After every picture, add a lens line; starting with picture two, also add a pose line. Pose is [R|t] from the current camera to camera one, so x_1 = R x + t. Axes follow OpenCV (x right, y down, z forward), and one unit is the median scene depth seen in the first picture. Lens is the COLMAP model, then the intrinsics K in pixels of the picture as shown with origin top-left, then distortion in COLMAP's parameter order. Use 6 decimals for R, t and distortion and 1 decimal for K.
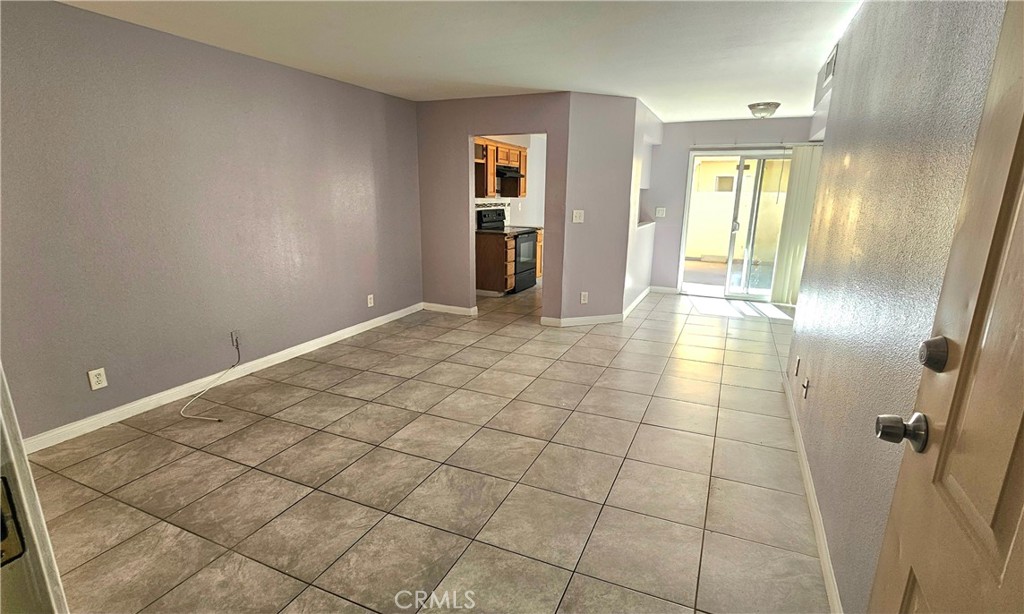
lens RADIAL K [[479.1, 0, 528.3], [0, 479.1, 307.7], [0, 0, 1]] dist [-0.000305, -0.000366]
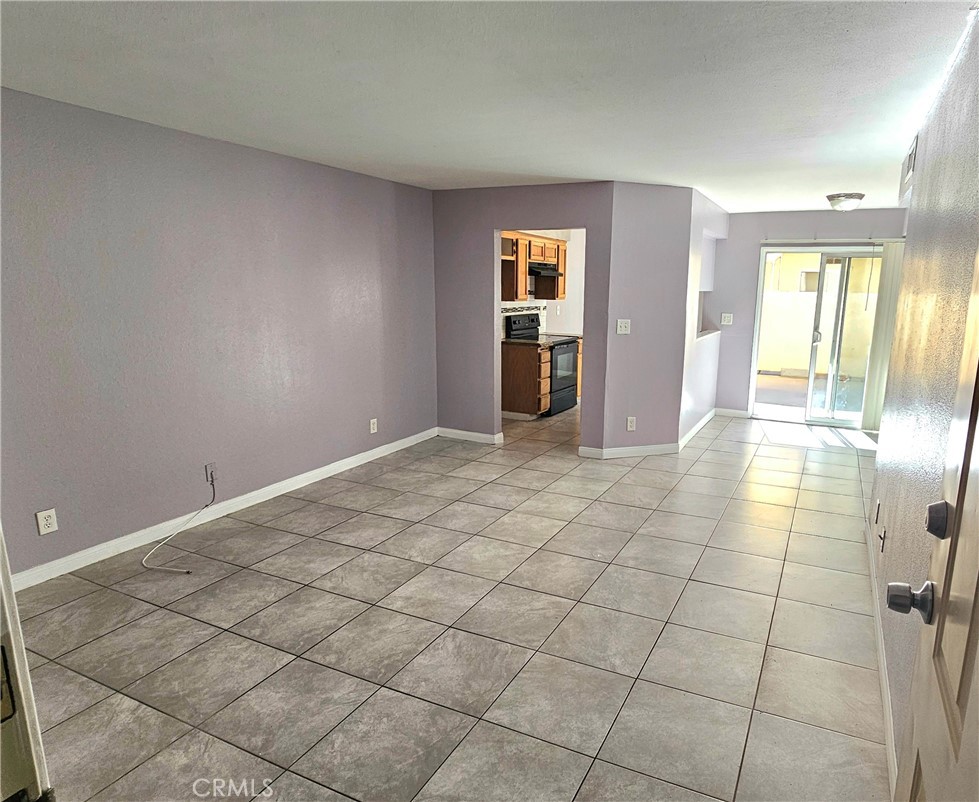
lens RADIAL K [[596.9, 0, 570.5], [0, 596.9, 399.5], [0, 0, 1]] dist [-0.003778, 0.002186]
pose [[0.999948, 0.005808, -0.008340, 0.019924], [-0.006196, 0.998862, -0.047281, -0.012843], [0.008055, 0.047330, 0.998847, -0.032289]]
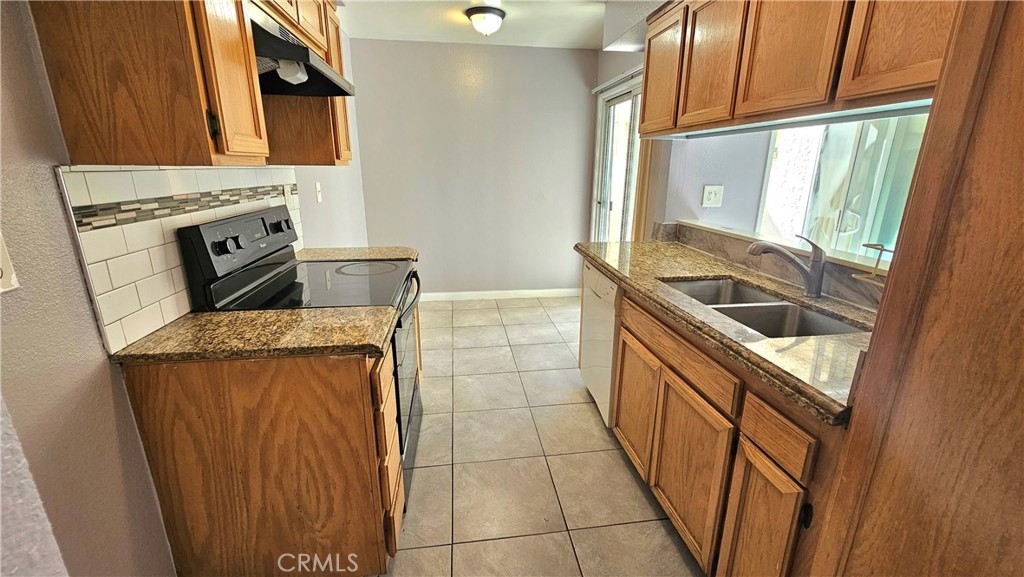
lens RADIAL K [[427.9, 0, 517.3], [0, 427.9, 289.6], [0, 0, 1]] dist [-0.001056, -0.000043]
pose [[0.853593, -0.157251, 0.496640, -0.097145], [0.132355, 0.987534, 0.085199, -0.222808], [-0.503846, -0.006993, 0.863765, 0.984667]]
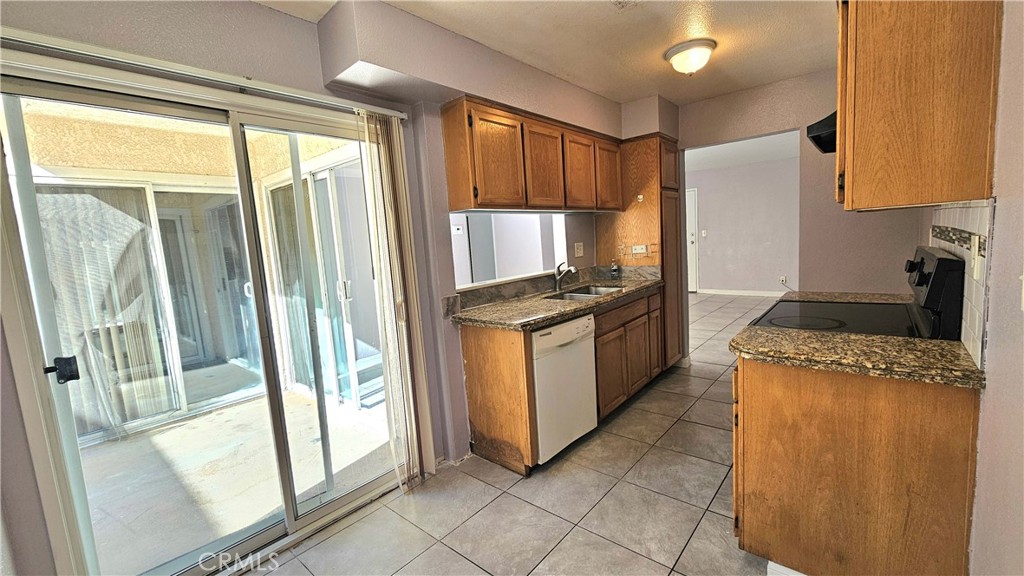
lens RADIAL K [[419.2, 0, 517.8], [0, 419.2, 288.8], [0, 0, 1]] dist [-0.001298, 0.000140]
pose [[-0.954515, 0.010853, 0.297966, 0.099509], [0.118215, 0.931212, 0.344775, -0.395429], [-0.273727, 0.364317, -0.890138, 1.726748]]
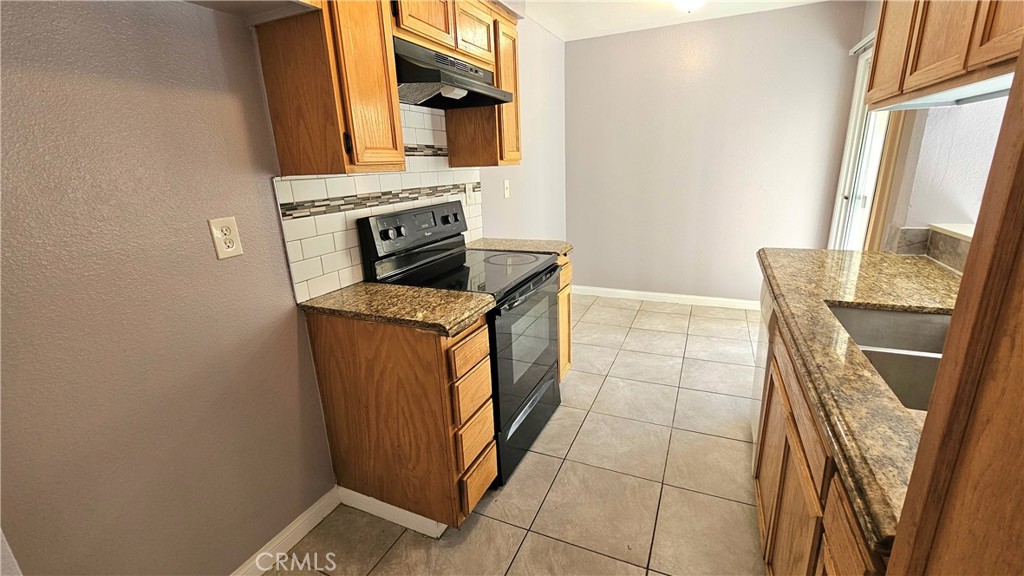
lens RADIAL K [[433.7, 0, 514.0], [0, 433.7, 289.0], [0, 0, 1]] dist [0.000462, -0.000055]
pose [[0.998104, -0.051223, -0.034137, -0.005326], [0.052685, 0.997668, 0.043397, -0.216062], [0.031835, -0.045113, 0.998475, 0.958399]]
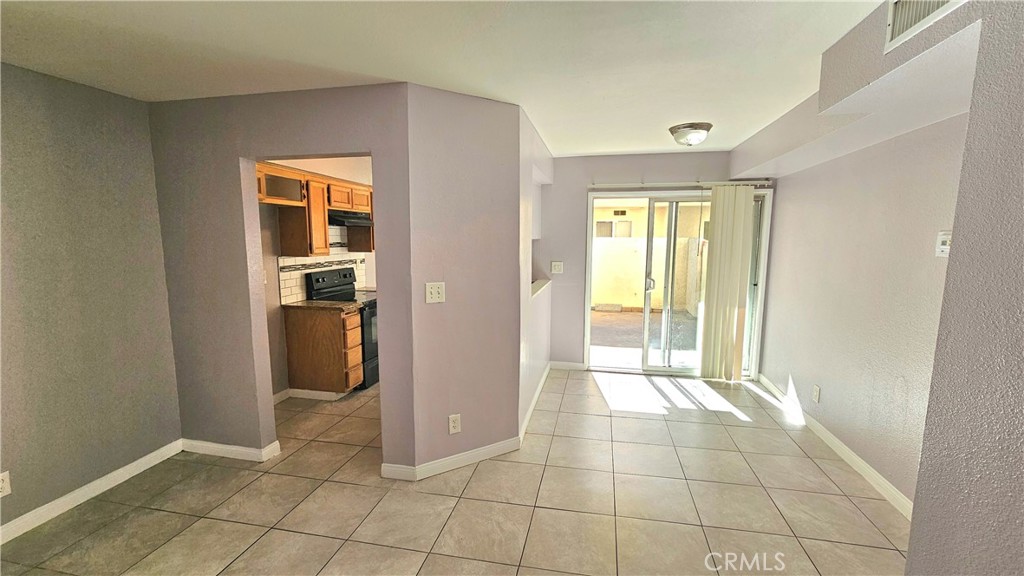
lens RADIAL K [[419.2, 0, 517.8], [0, 419.2, 288.8], [0, 0, 1]] dist [-0.001298, 0.000140]
pose [[0.978144, -0.040617, 0.203922, 0.092588], [0.062703, 0.992699, -0.103039, -0.127237], [-0.198248, 0.113574, 0.973550, 0.449033]]
